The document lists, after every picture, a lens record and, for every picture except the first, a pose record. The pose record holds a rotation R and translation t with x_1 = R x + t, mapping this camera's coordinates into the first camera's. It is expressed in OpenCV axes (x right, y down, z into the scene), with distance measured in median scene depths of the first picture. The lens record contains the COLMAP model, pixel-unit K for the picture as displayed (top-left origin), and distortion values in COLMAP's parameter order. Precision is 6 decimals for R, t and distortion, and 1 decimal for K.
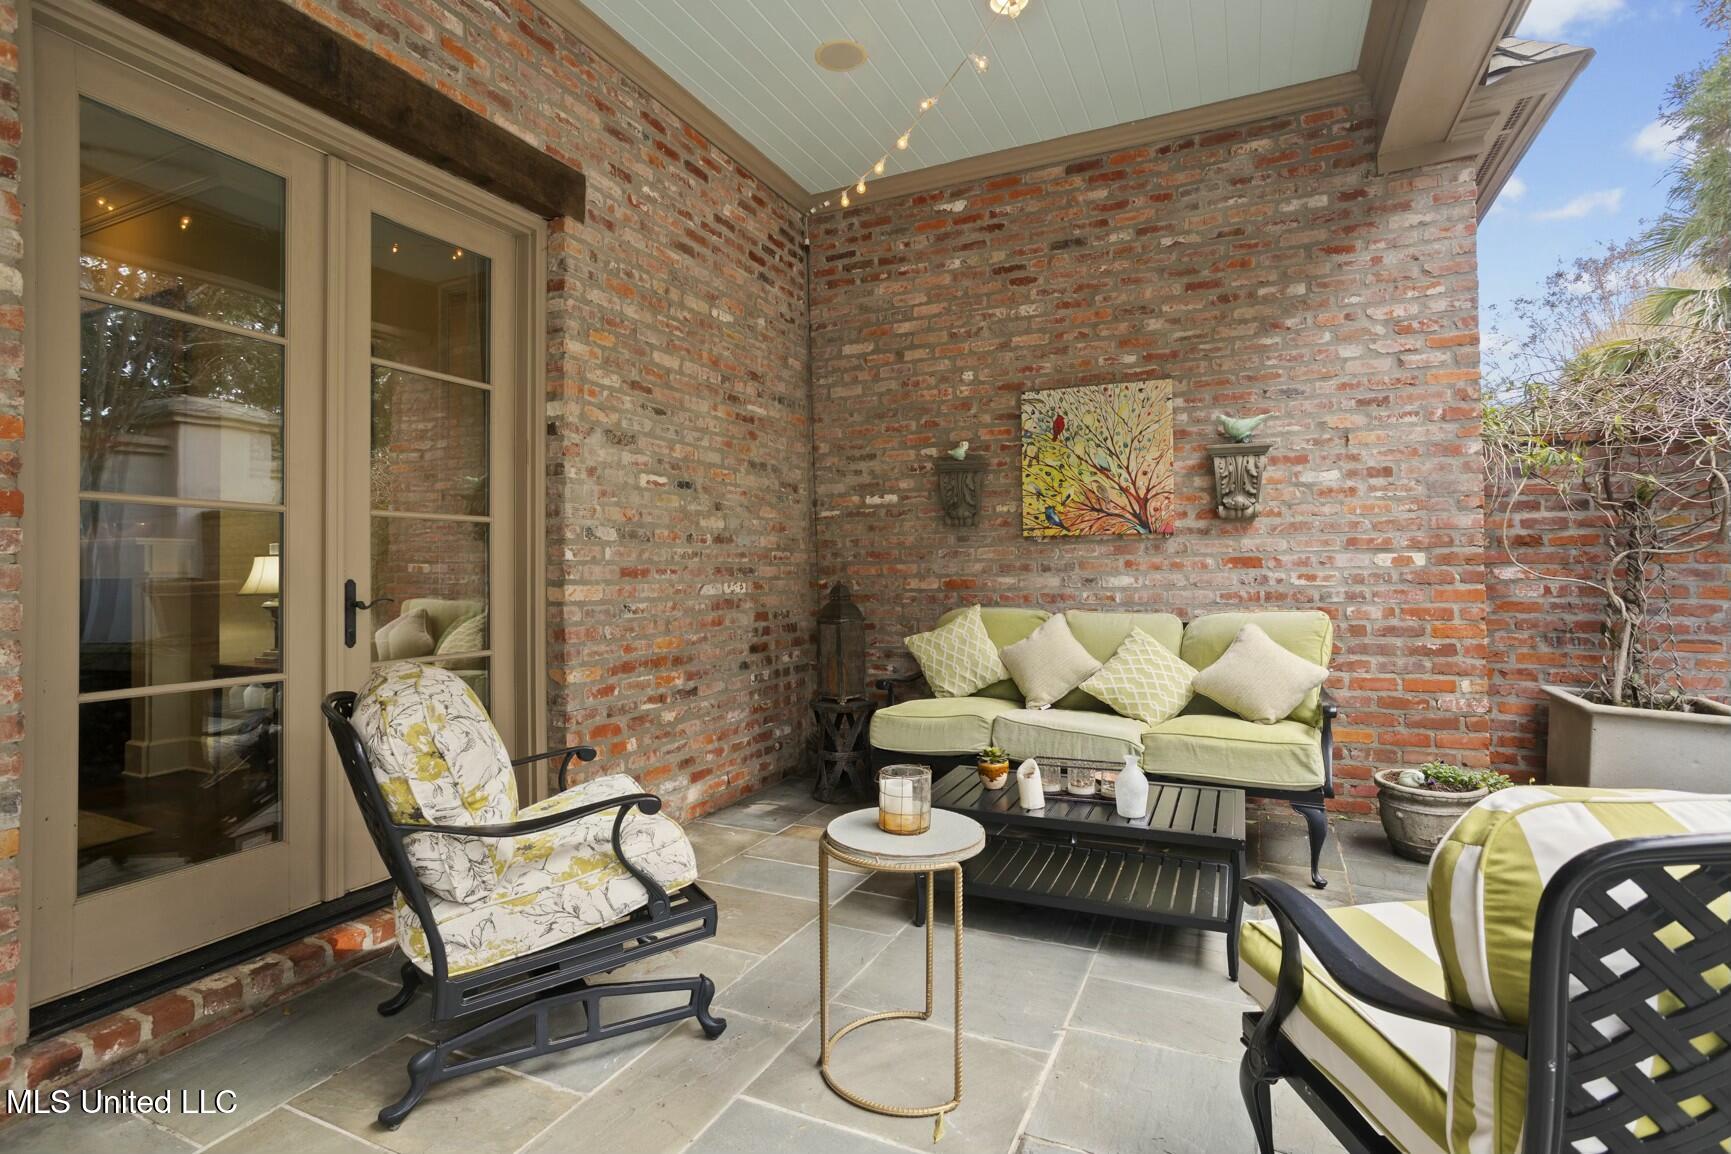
lens RADIAL K [[839.5, 0, 869.4], [0, 839.5, 561.1], [0, 0, 1]] dist [-0.014278, 0.000713]
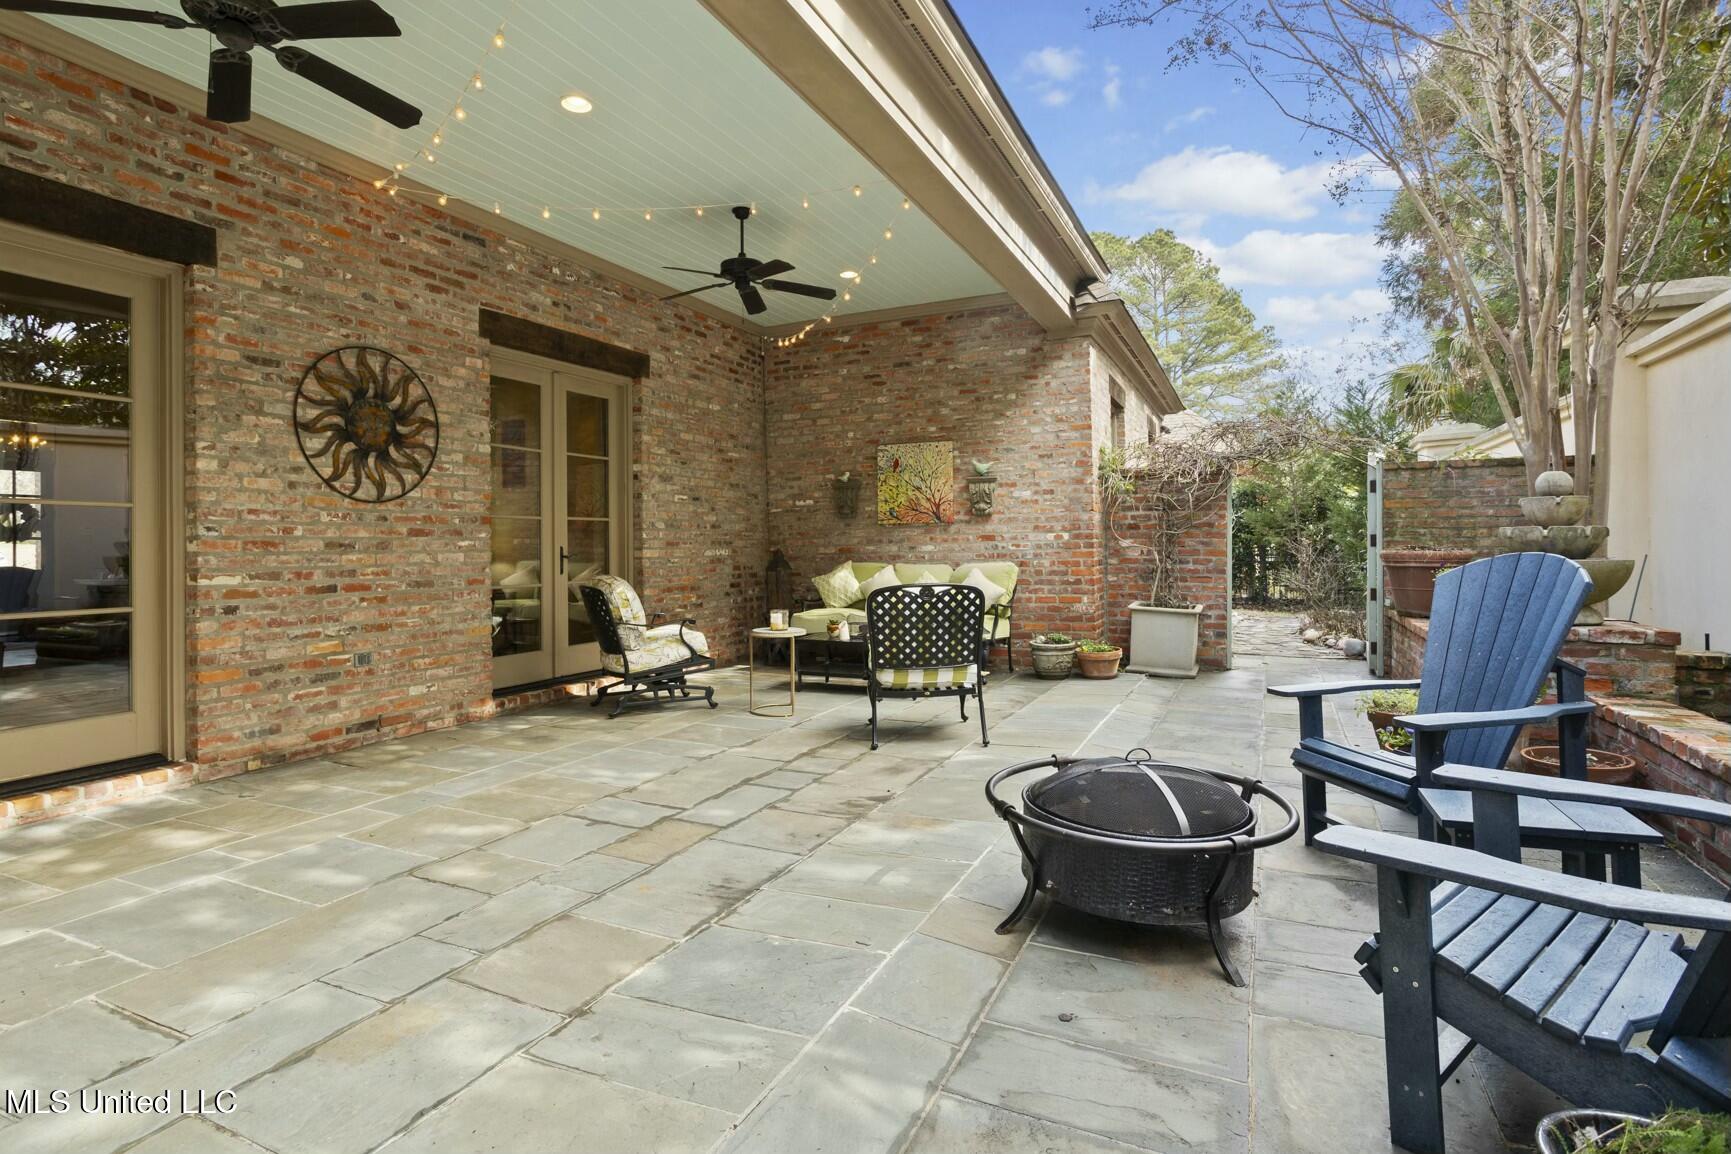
lens RADIAL K [[861.9, 0, 855.6], [0, 861.9, 543.7], [0, 0, 1]] dist [-0.004888, 0.000529]
pose [[0.999963, -0.002255, -0.008285, 0.162395], [0.002337, 0.999948, 0.009885, -0.005455], [0.008263, -0.009904, 0.999917, -0.971055]]
